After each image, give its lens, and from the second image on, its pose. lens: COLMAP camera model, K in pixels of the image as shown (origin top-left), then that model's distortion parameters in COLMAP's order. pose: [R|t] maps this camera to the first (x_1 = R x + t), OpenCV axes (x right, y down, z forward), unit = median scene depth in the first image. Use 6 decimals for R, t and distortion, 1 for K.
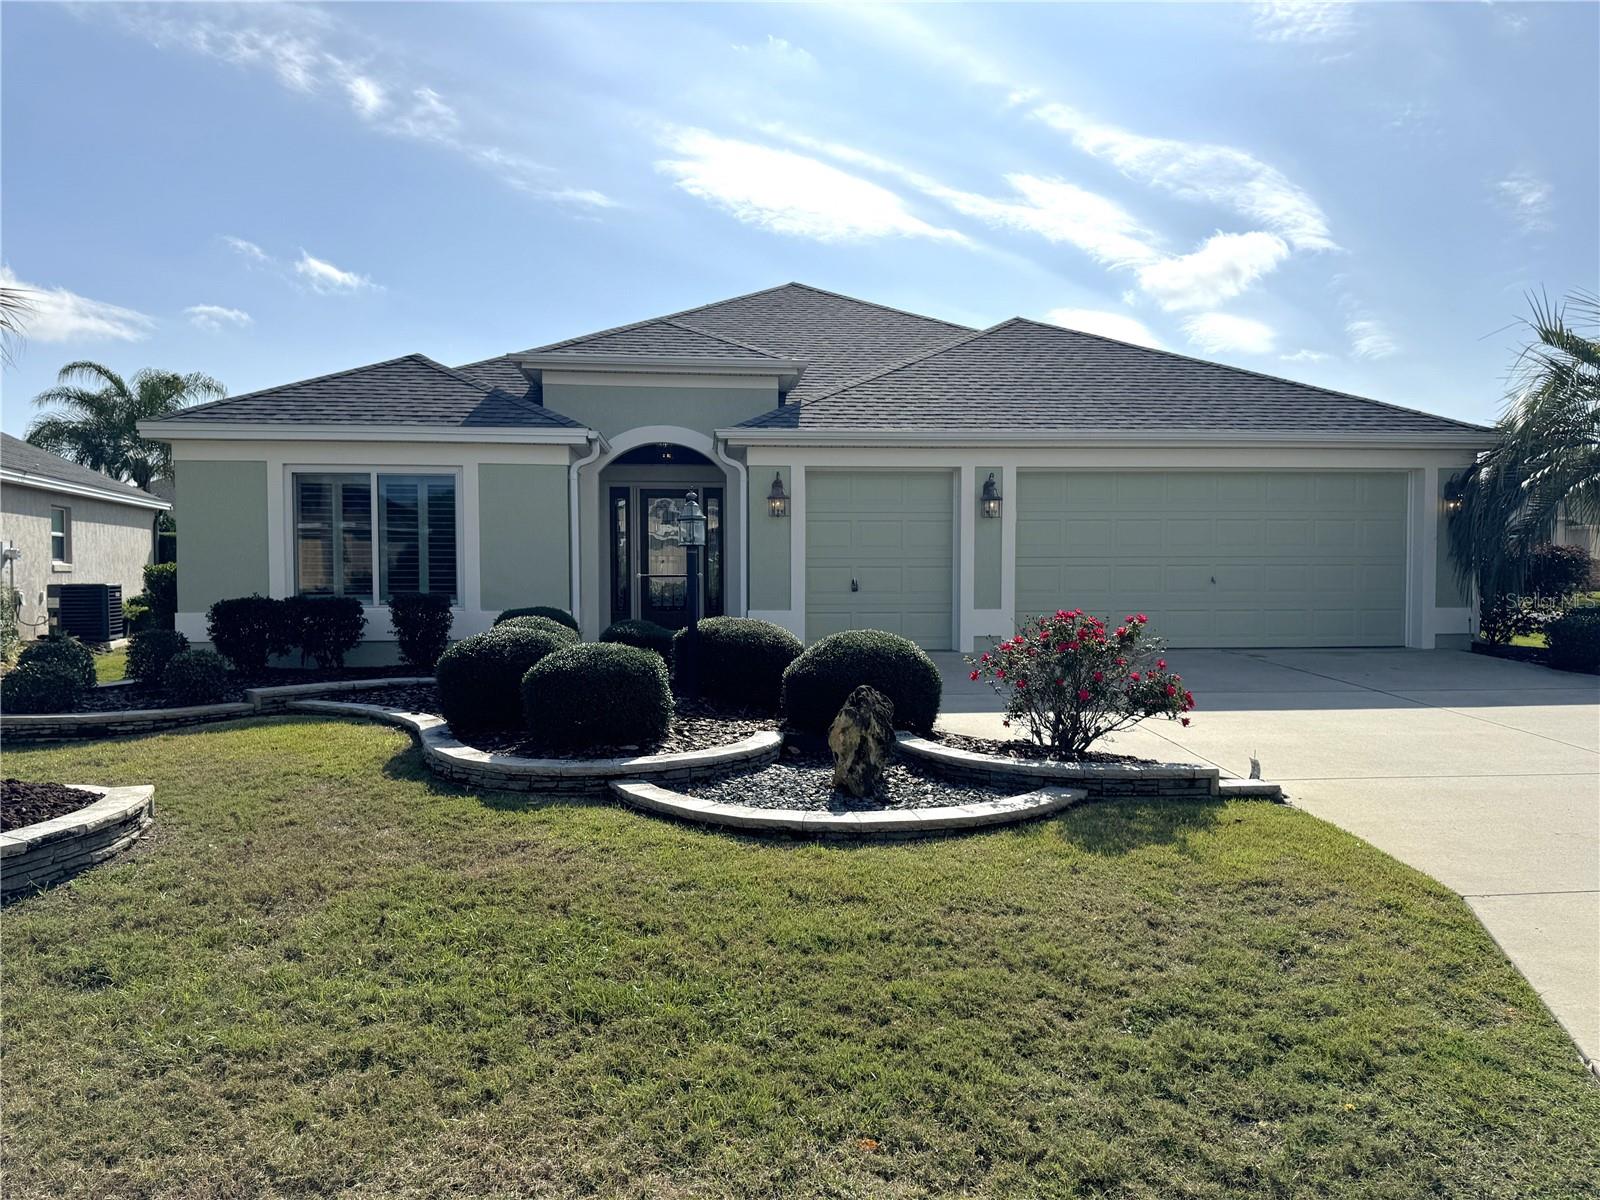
lens RADIAL K [[1107.3, 0, 800.0], [0, 1107.3, 600.0], [0, 0, 1]] dist [0.000758, -0.000003]
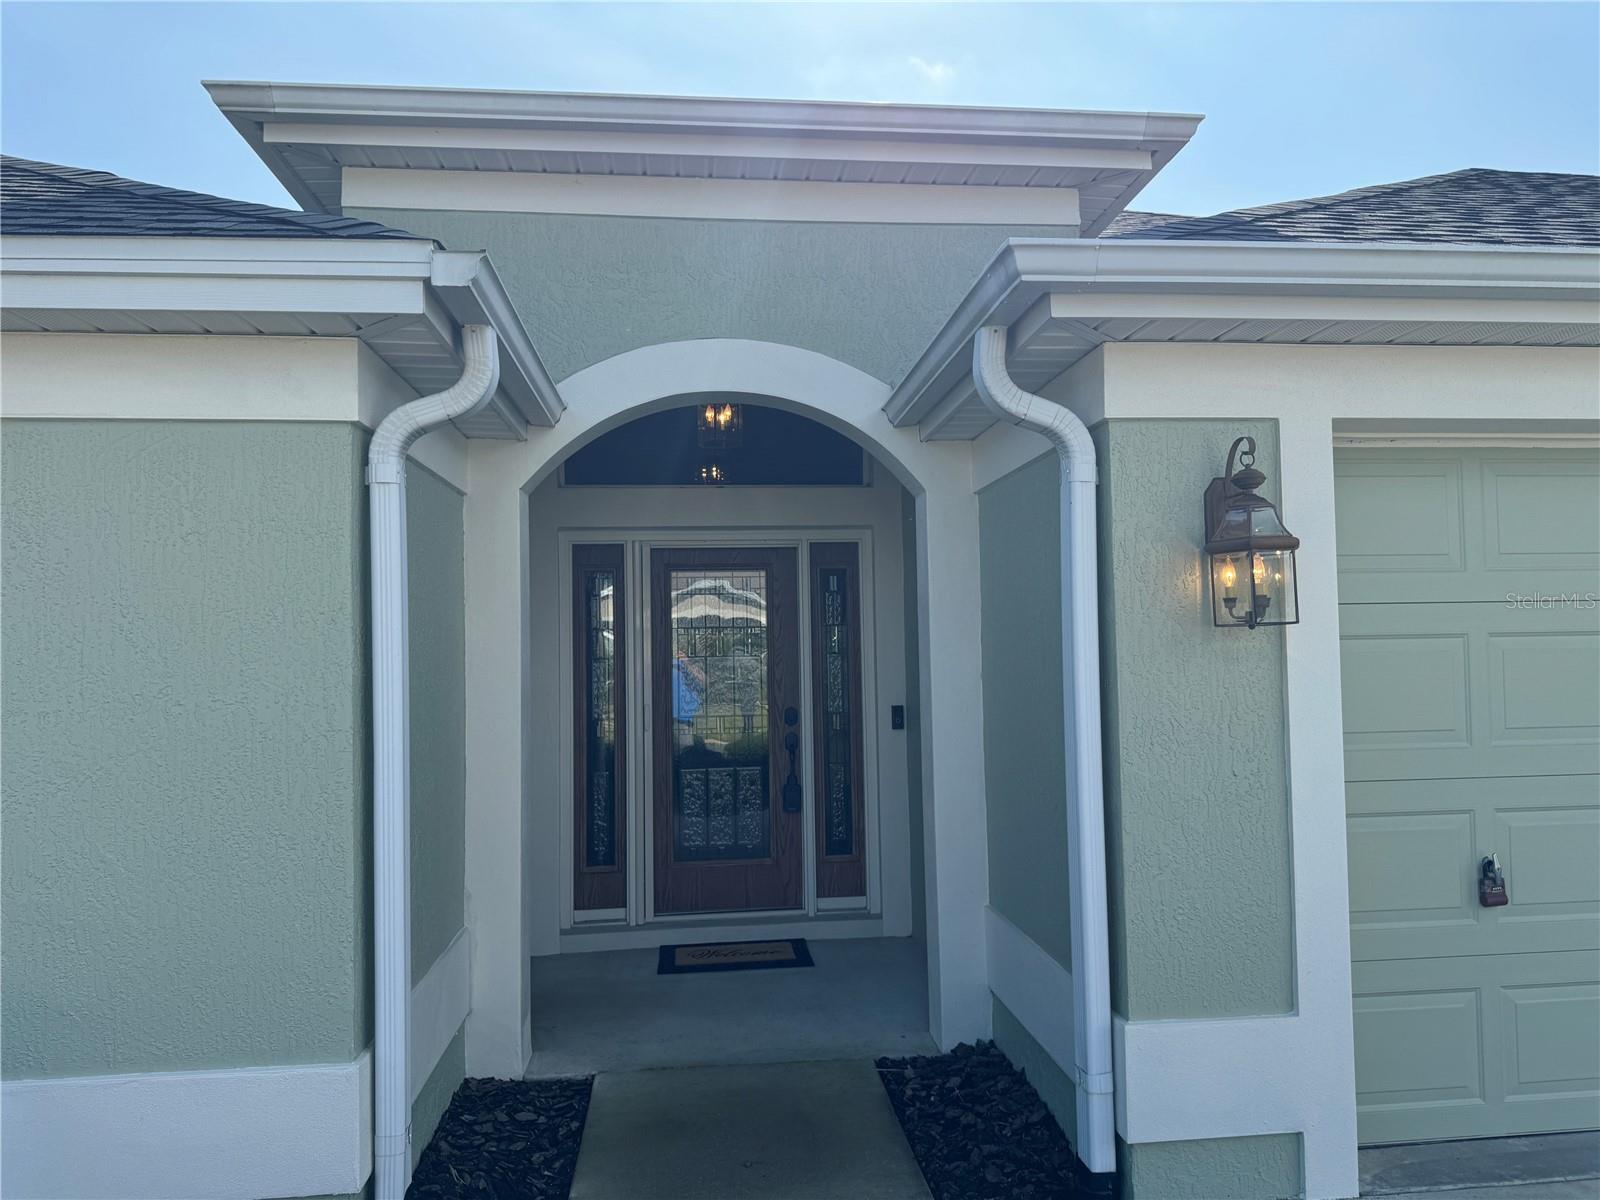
lens RADIAL K [[1107.3, 0, 800.0], [0, 1107.3, 600.0], [0, 0, 1]] dist [0.000758, -0.000003]
pose [[0.999803, -0.019260, 0.004824, -0.112760], [0.019597, 0.996275, -0.083975, -0.060349], [-0.003189, 0.084053, 0.996456, 0.735021]]
